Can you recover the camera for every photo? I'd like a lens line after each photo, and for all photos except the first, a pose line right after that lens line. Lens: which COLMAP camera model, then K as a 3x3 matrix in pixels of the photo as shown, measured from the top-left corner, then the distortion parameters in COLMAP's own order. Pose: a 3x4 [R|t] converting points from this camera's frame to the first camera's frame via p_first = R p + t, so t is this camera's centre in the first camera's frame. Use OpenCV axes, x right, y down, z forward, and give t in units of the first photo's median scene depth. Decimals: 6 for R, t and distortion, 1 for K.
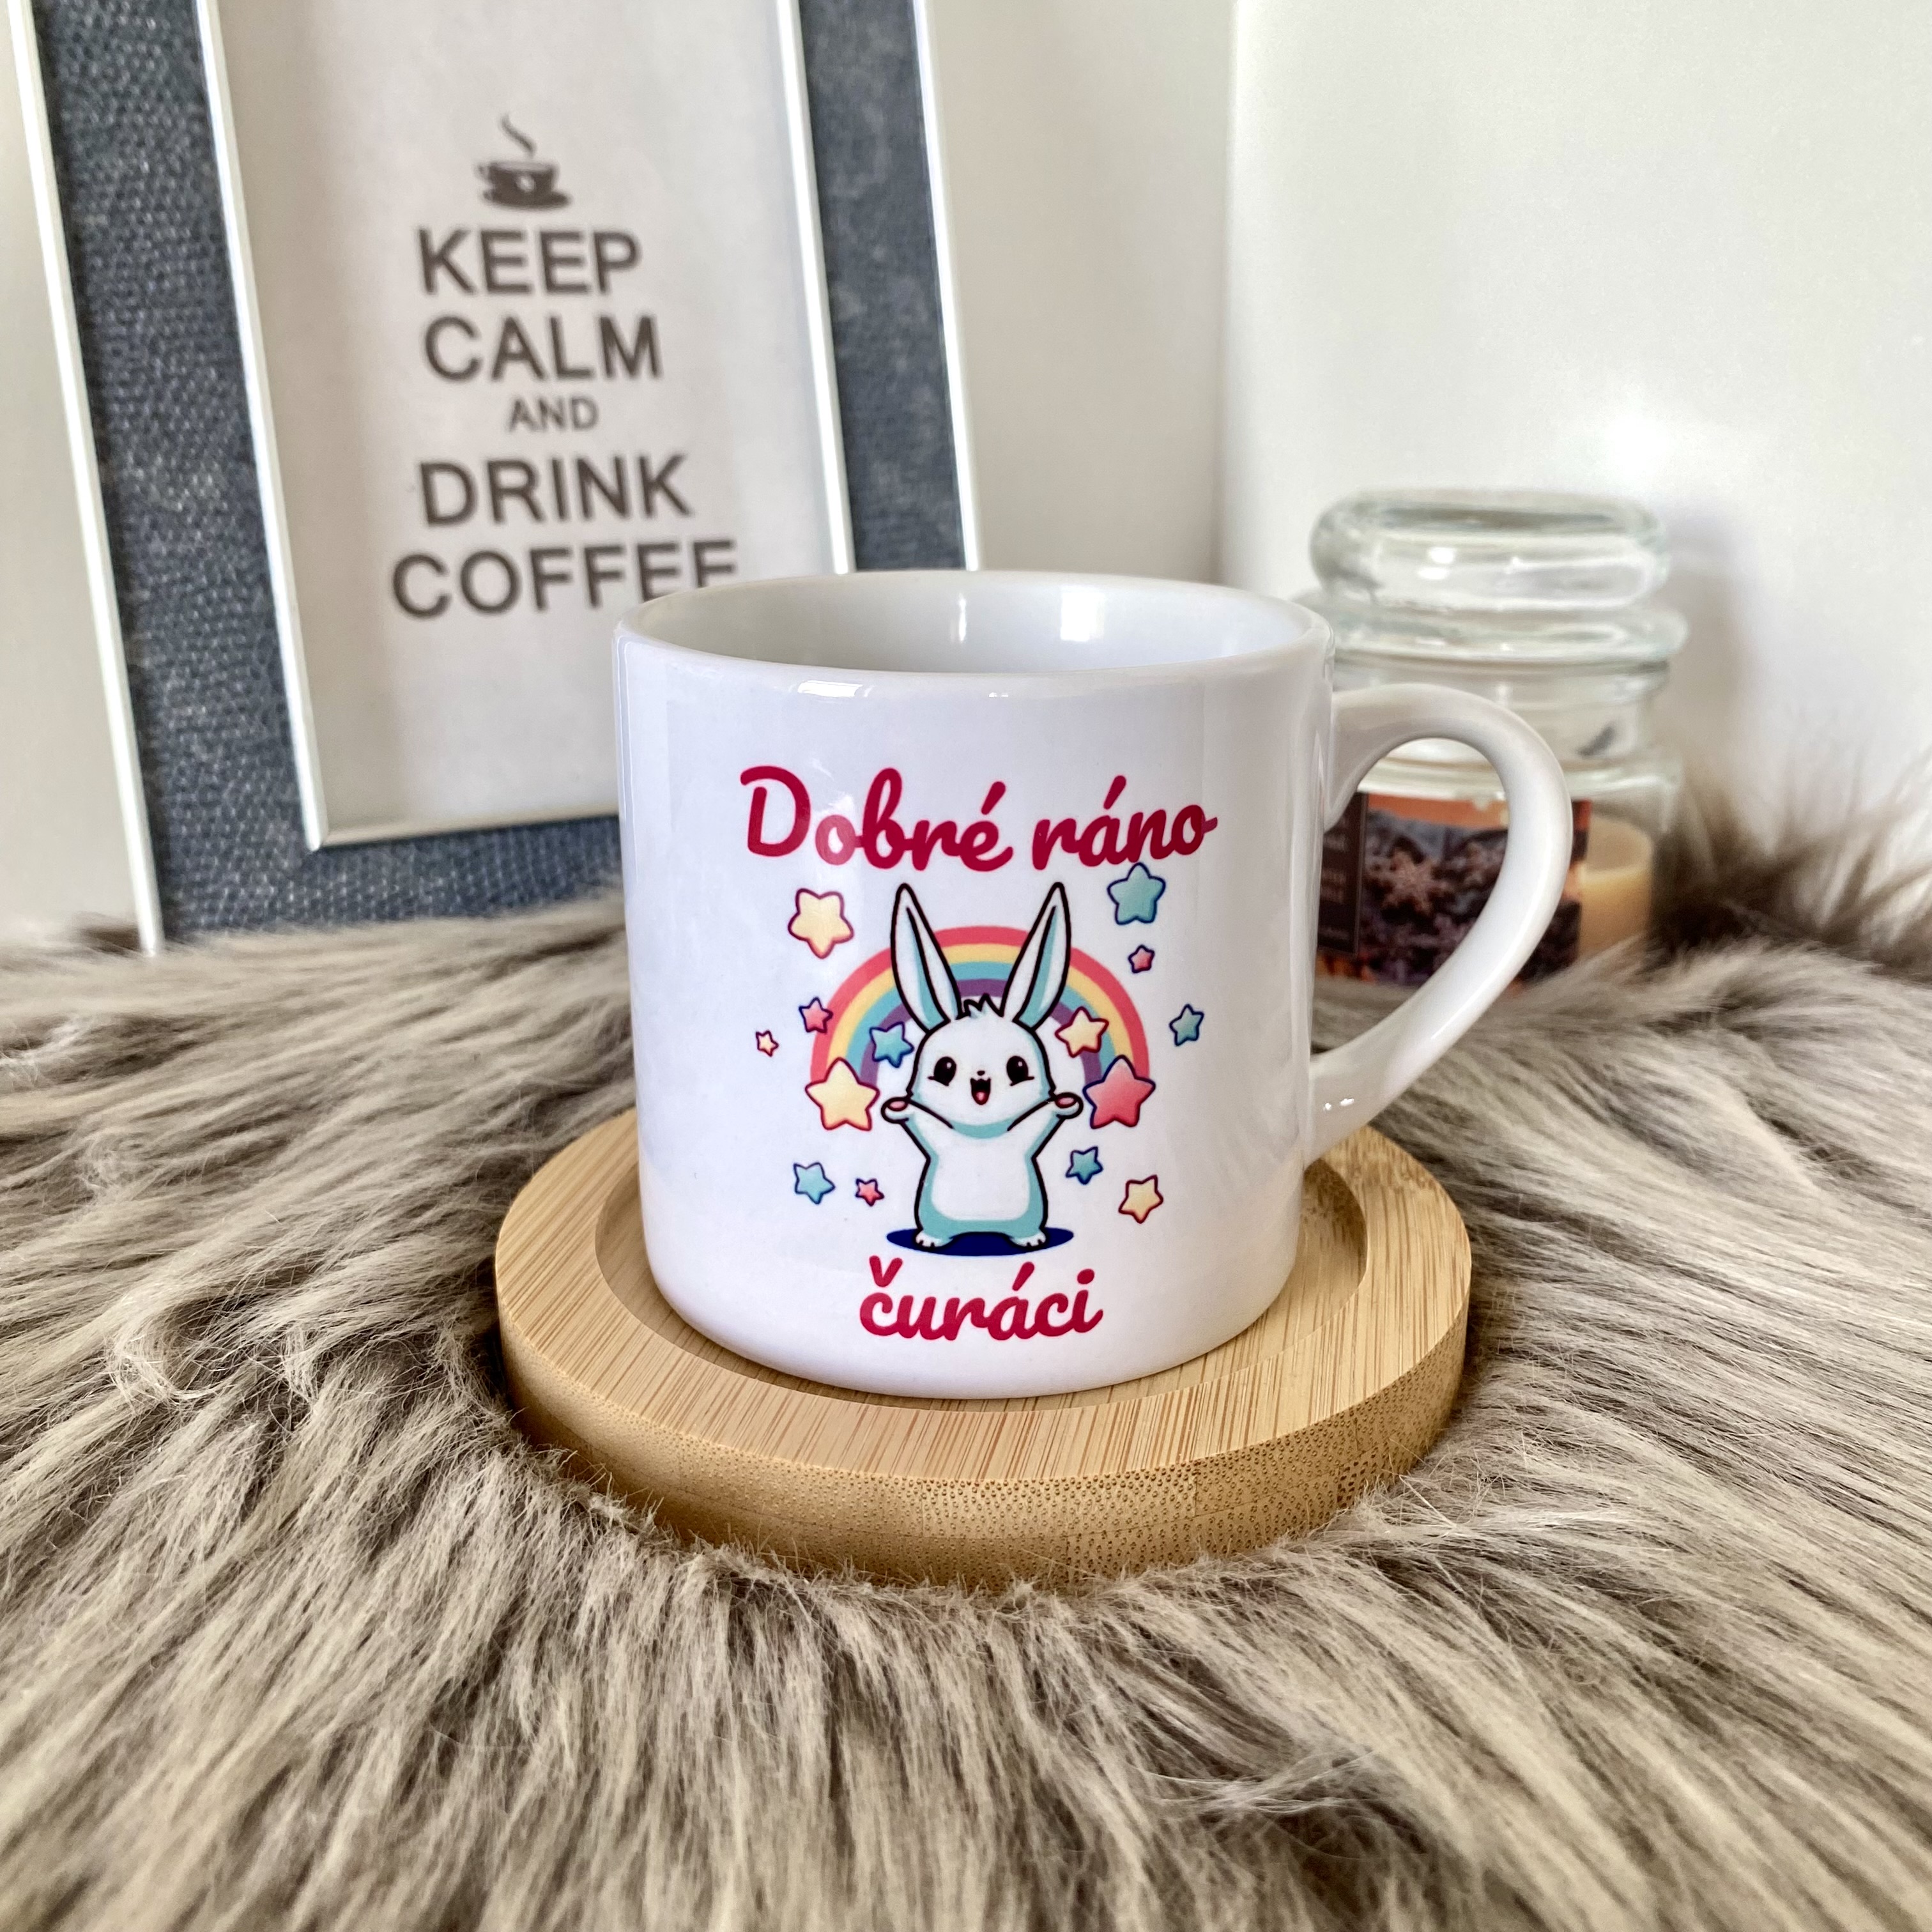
lens RADIAL K [[1897.9, 0, 966.0], [0, 1897.9, 966.0], [0, 0, 1]] dist [-0.048046, 0.048417]
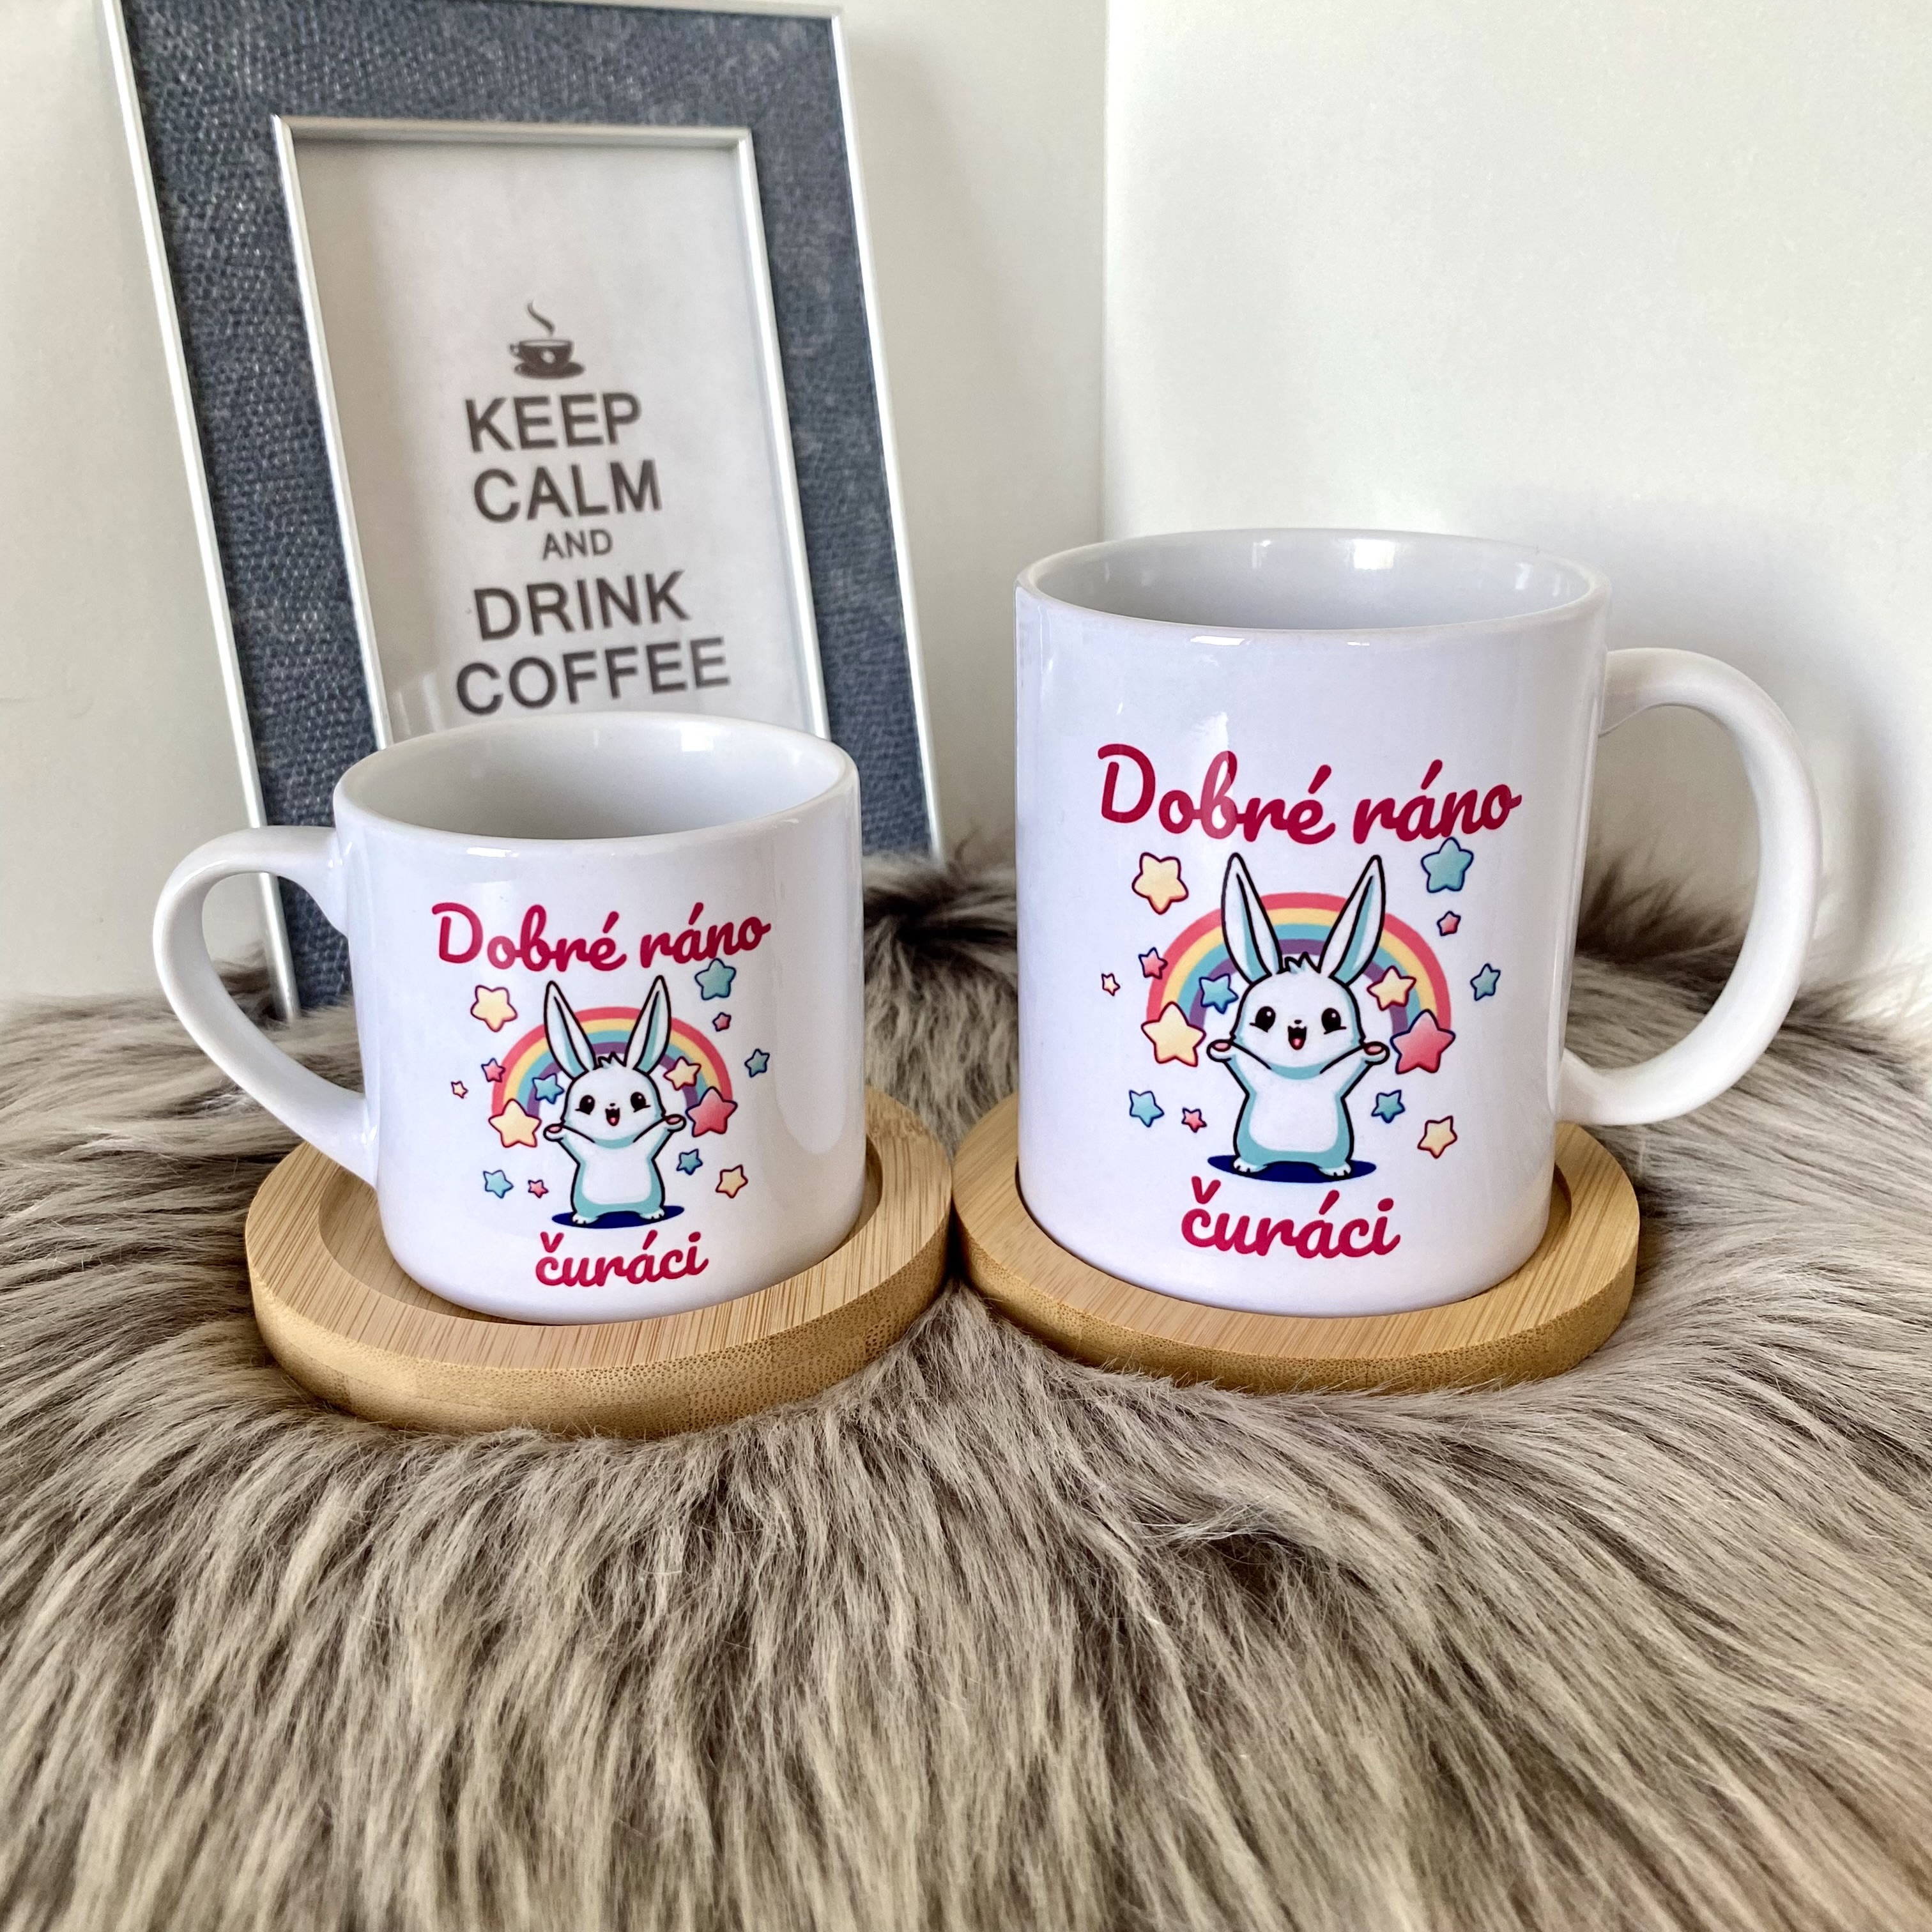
lens RADIAL K [[1897.9, 0, 966.0], [0, 1897.9, 966.0], [0, 0, 1]] dist [-0.048046, 0.048417]
pose [[0.996495, -0.035604, 0.075691, -0.074301], [0.032669, 0.998679, 0.039669, -0.061495], [-0.077003, -0.037057, 0.996342, -0.292051]]
